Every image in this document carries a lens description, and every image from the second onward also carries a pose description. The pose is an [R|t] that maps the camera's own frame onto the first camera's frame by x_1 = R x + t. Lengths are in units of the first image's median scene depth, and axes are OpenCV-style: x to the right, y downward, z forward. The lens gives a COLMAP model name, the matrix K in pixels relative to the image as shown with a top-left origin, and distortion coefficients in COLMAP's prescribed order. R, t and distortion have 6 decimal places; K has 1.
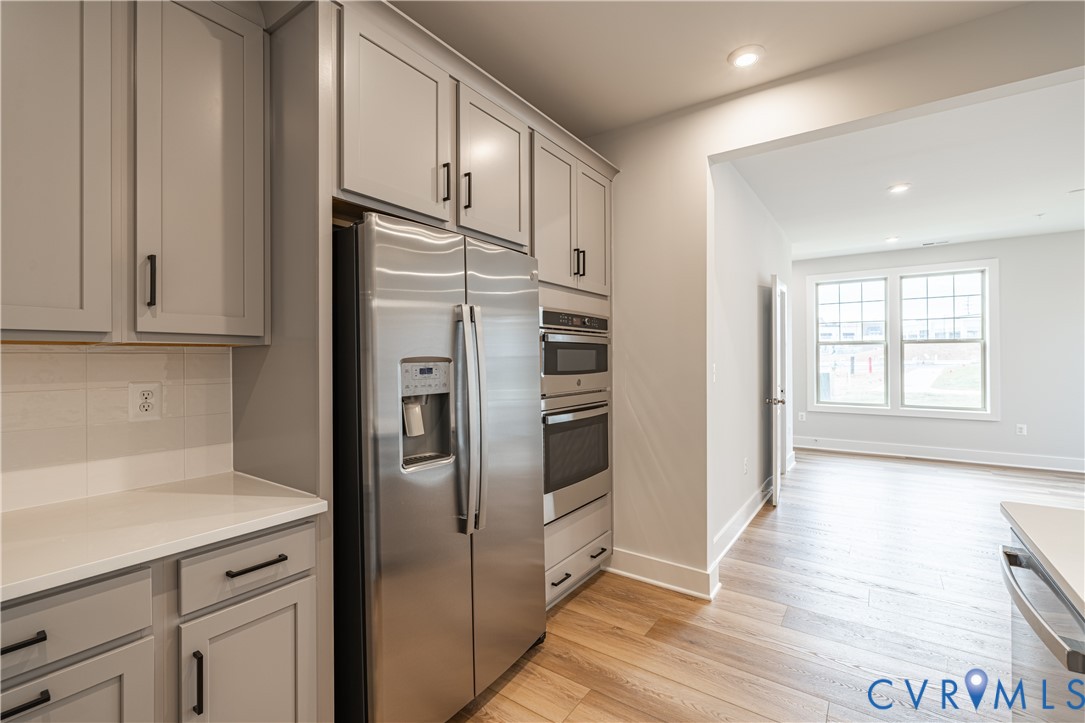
lens RADIAL K [[480.0, 0, 542.5], [0, 480.0, 355.9], [0, 0, 1]] dist [-0.001450, 0.000409]
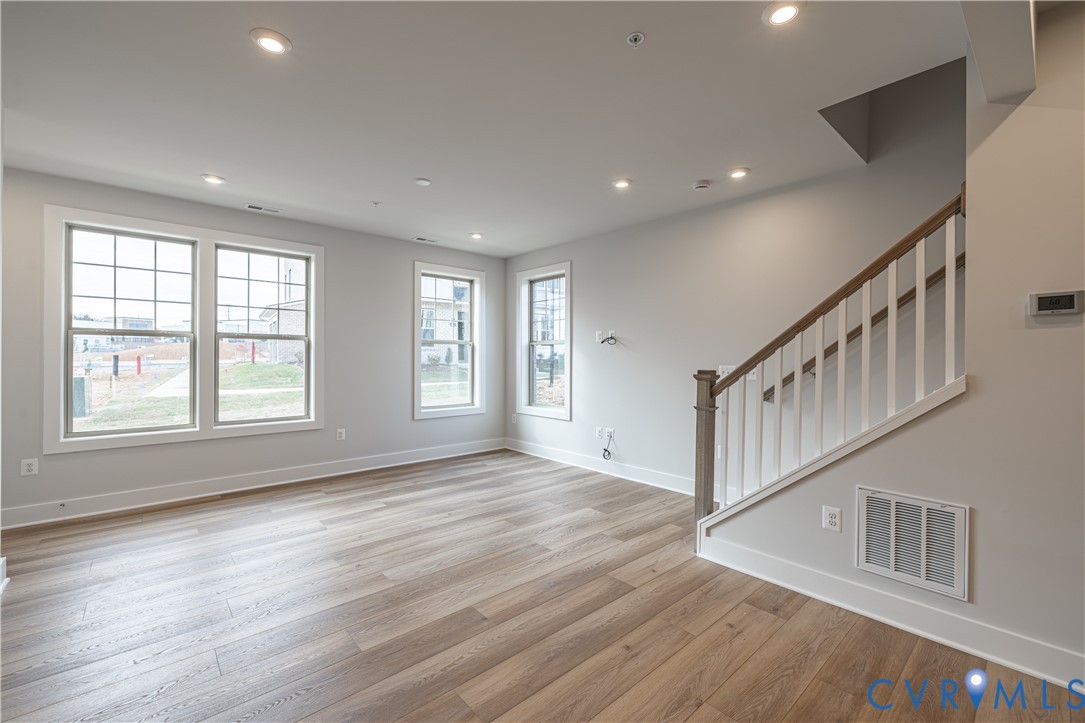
lens RADIAL K [[453.7, 0, 542.1], [0, 453.7, 357.4], [0, 0, 1]] dist [0.002397, 0.000602]
pose [[0.234772, 0.005970, 0.972032, 0.200796], [-0.010489, 0.999938, -0.003608, 0.001758], [-0.971994, -0.009349, 0.234820, 0.363653]]
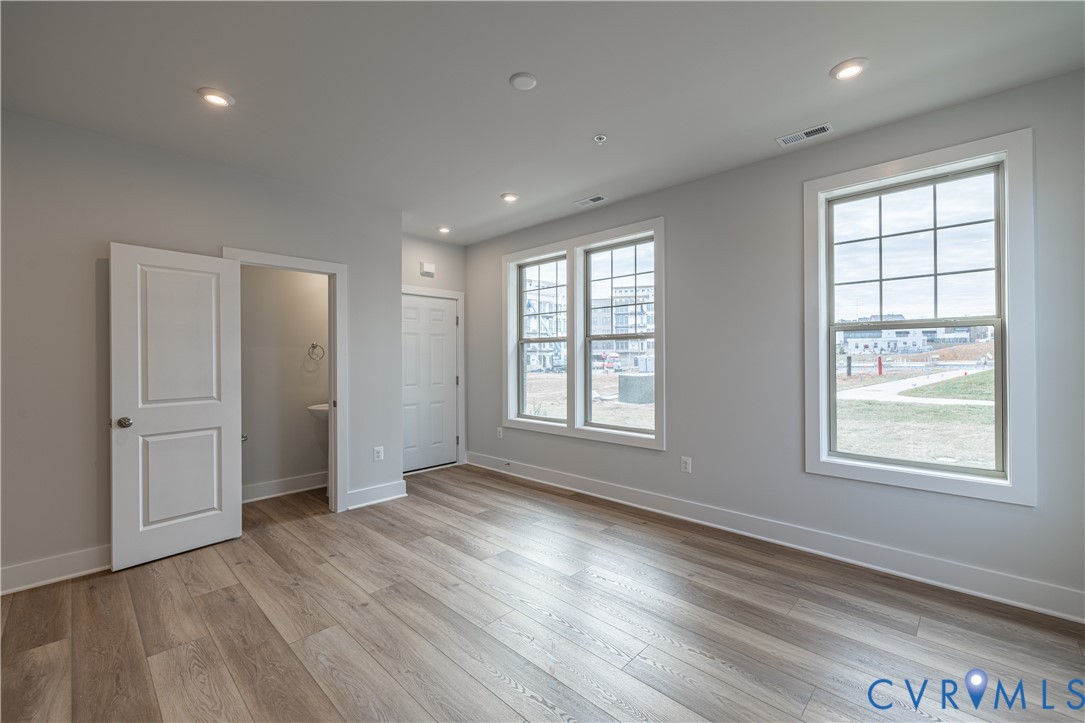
lens RADIAL K [[453.7, 0, 542.1], [0, 453.7, 357.4], [0, 0, 1]] dist [0.002397, 0.000602]
pose [[0.987085, -0.001887, -0.160186, 0.799505], [0.002288, 0.999995, 0.002316, -0.000860], [0.160181, -0.002653, 0.987084, 0.291673]]
